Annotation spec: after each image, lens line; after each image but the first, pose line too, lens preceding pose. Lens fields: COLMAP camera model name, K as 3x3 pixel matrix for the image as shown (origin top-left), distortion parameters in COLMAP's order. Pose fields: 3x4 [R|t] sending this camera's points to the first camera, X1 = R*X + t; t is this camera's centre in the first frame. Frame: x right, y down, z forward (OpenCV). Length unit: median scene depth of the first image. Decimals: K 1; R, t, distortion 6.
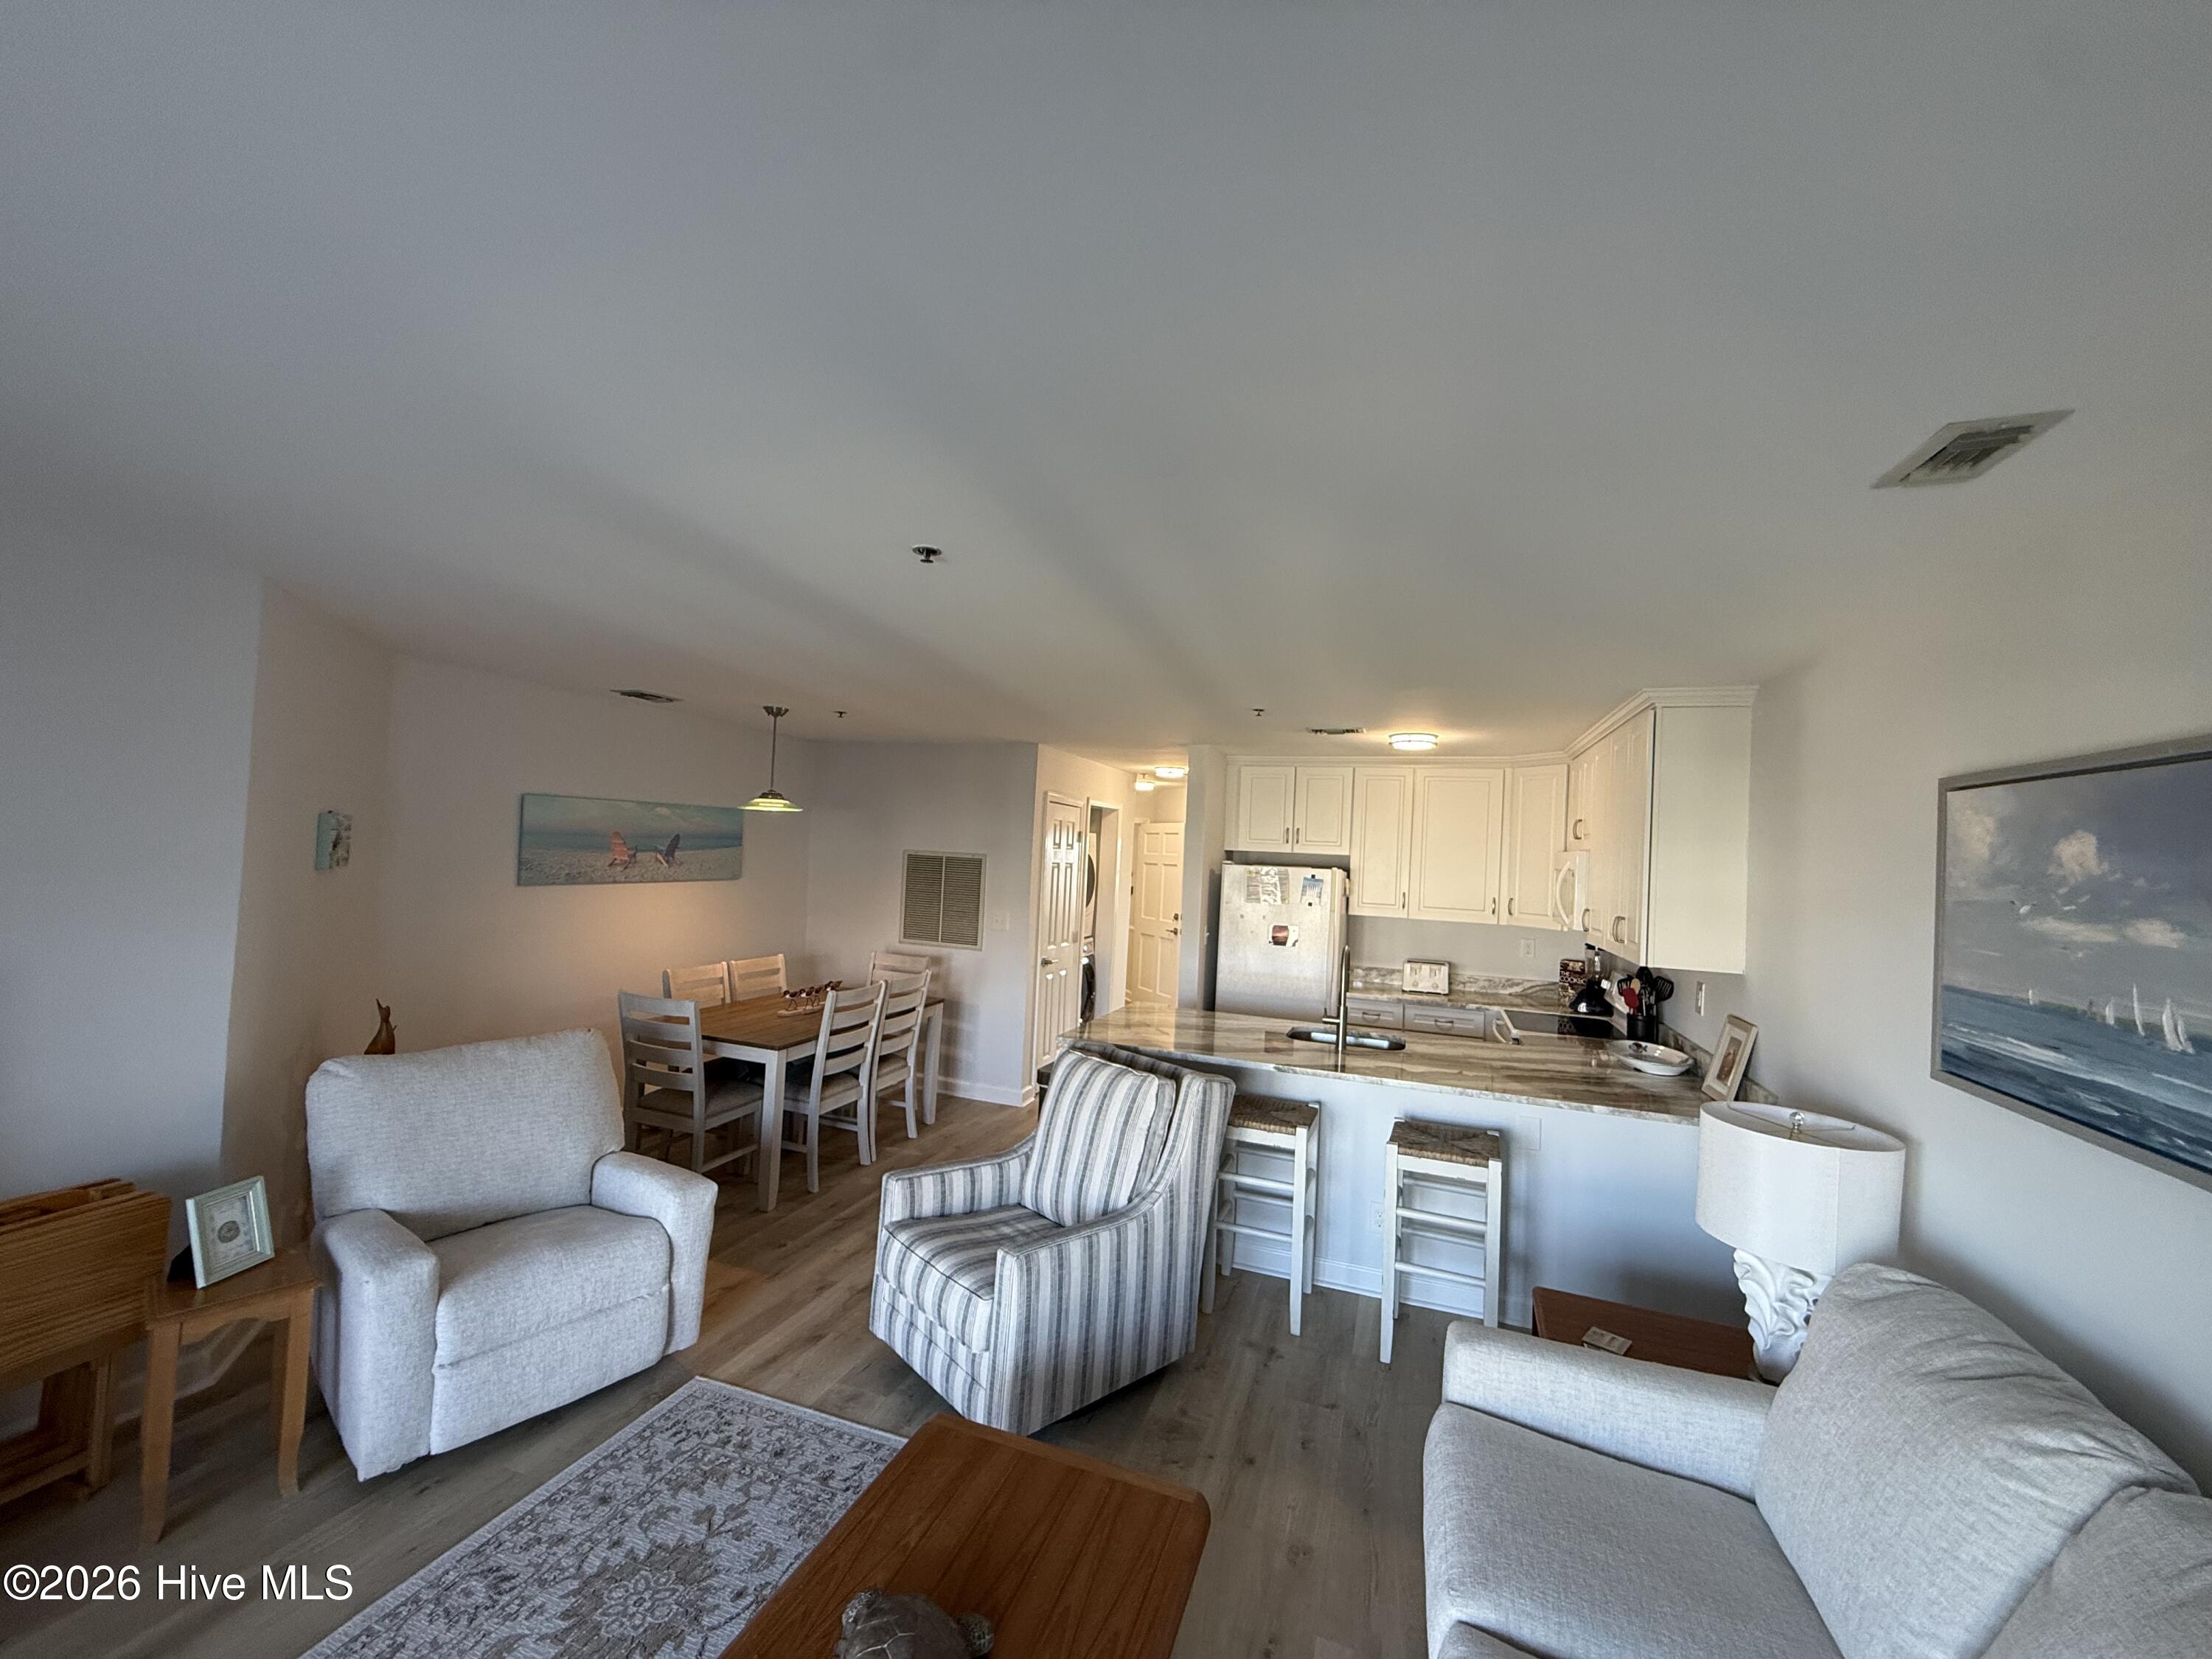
lens RADIAL K [[878.1, 0, 1099.7], [0, 878.1, 828.5], [0, 0, 1]] dist [0.000766, -0.000904]
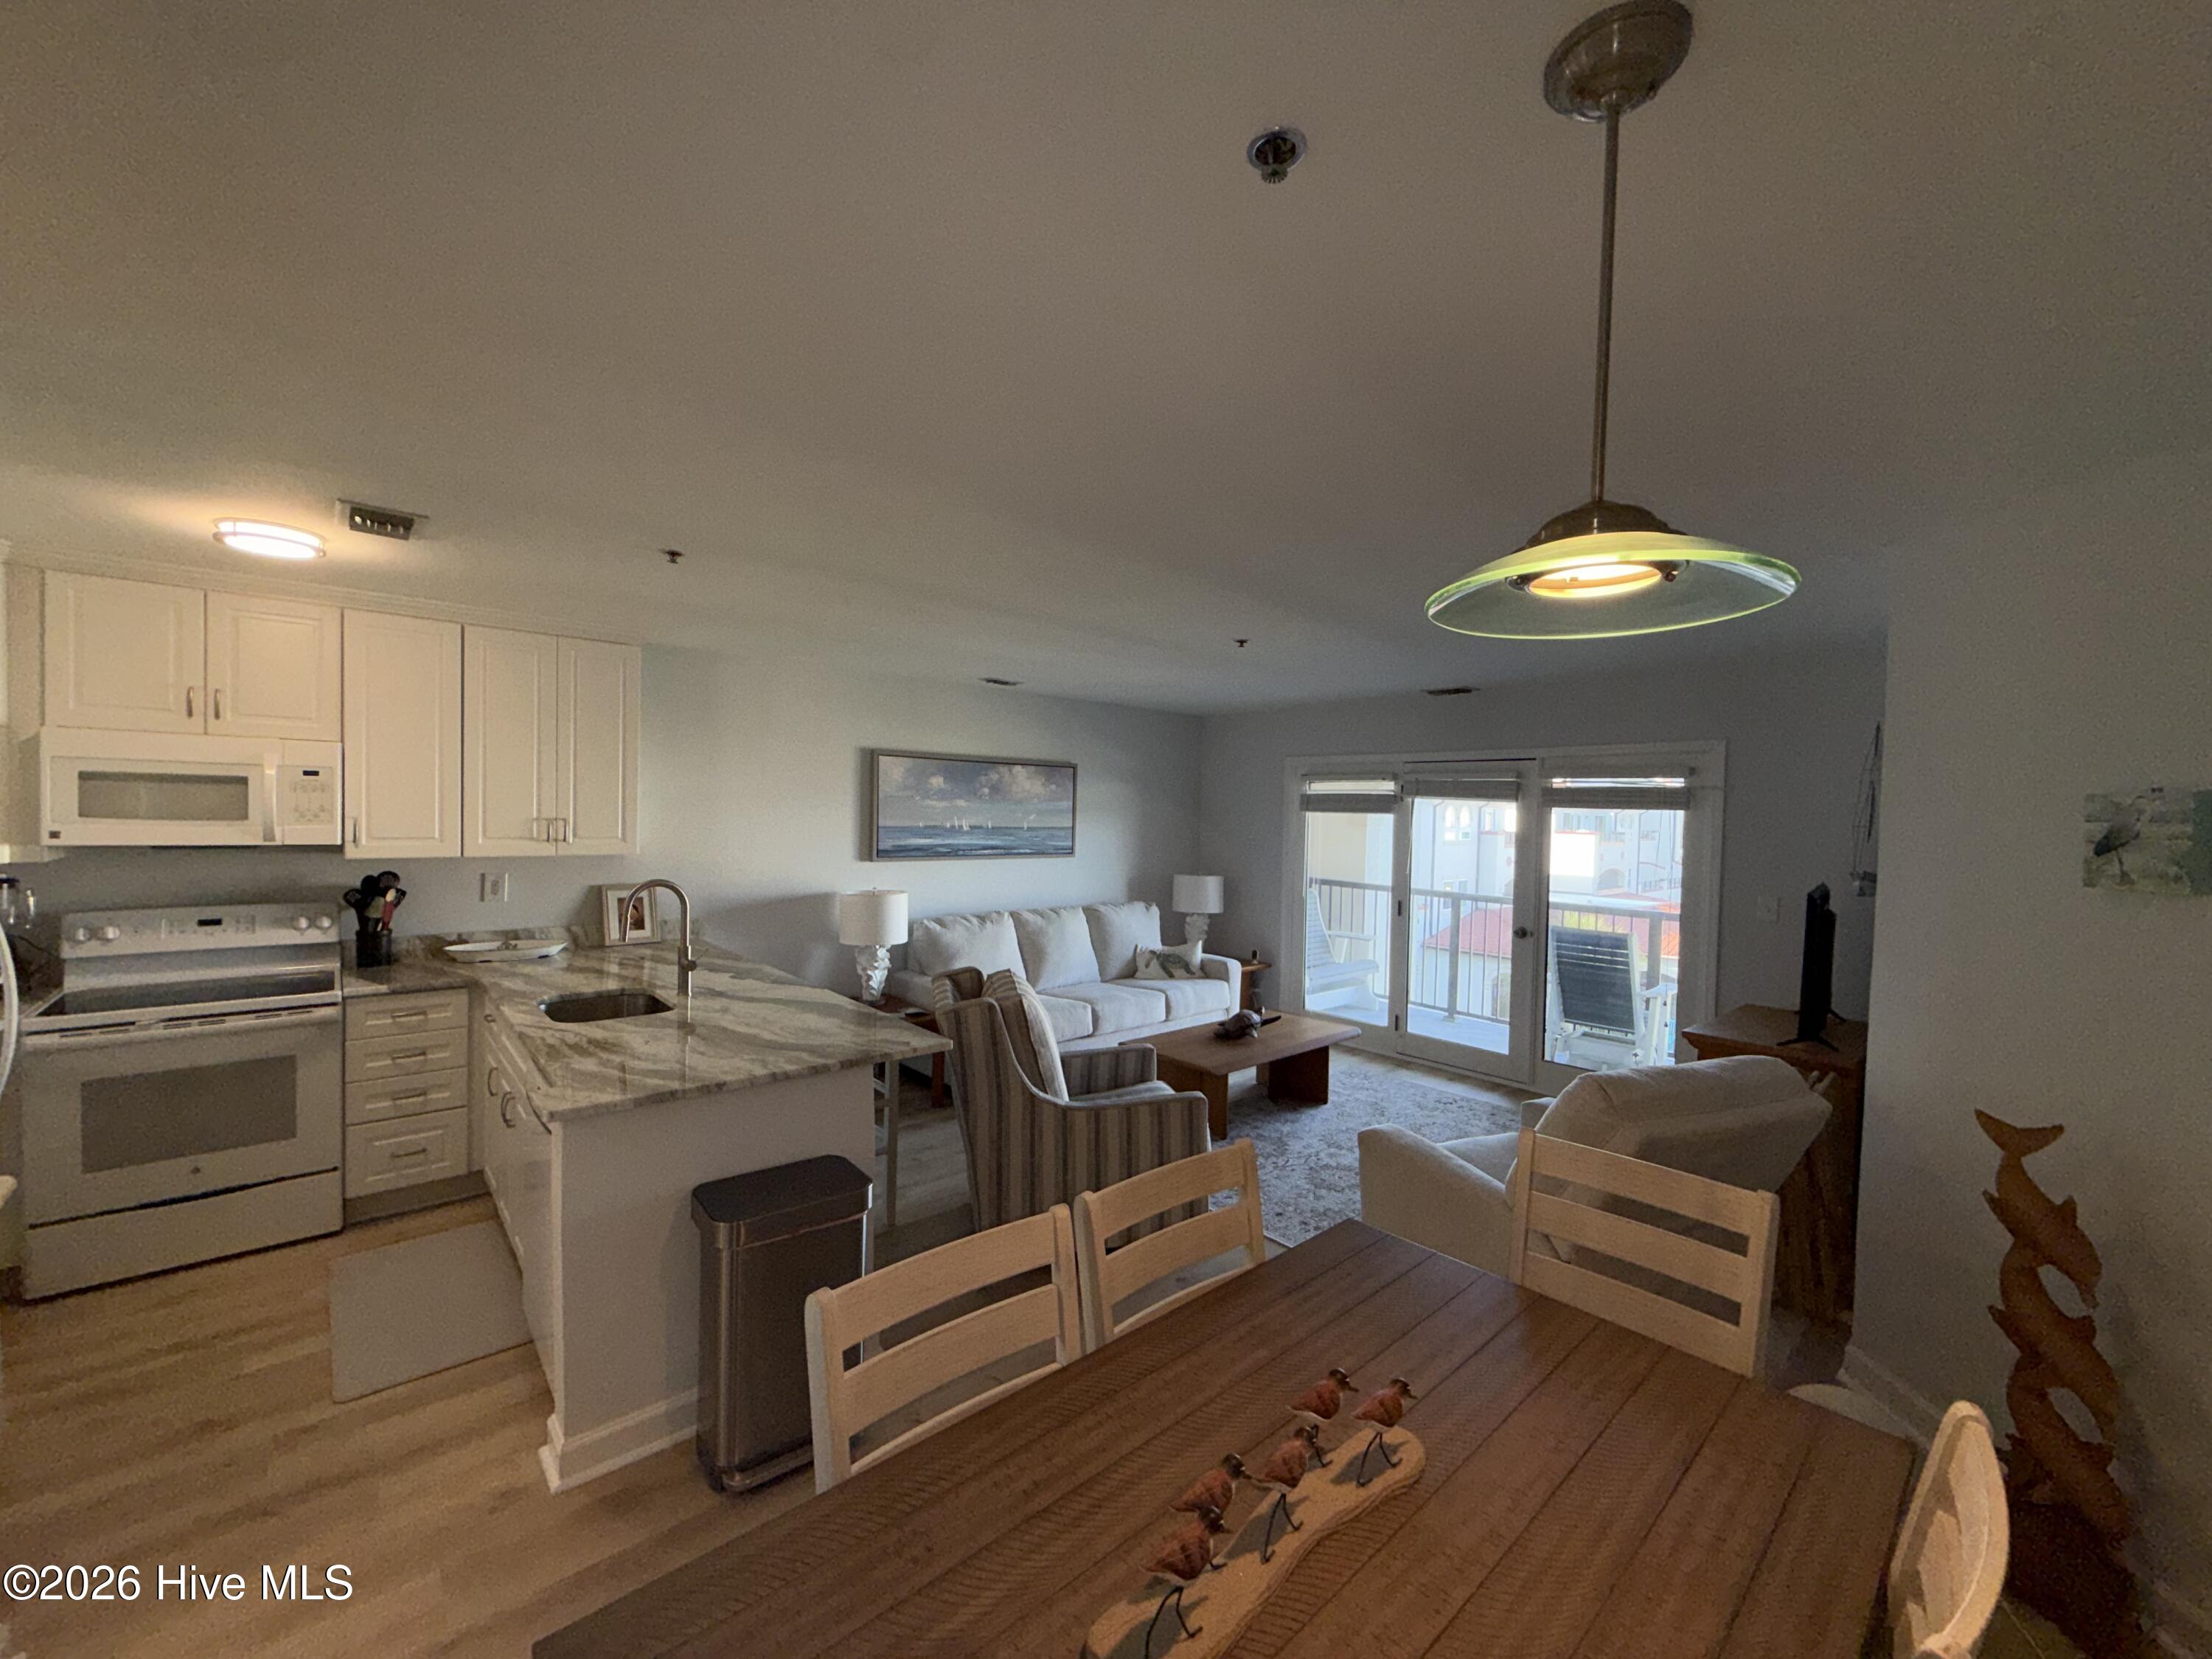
lens RADIAL K [[878.1, 0, 1099.7], [0, 878.1, 828.5], [0, 0, 1]] dist [0.000766, -0.000904]
pose [[-0.874593, -0.083149, 0.477675, -1.151226], [-0.077754, 0.996487, 0.031097, 0.055278], [-0.478582, -0.009944, -0.877986, 3.753489]]
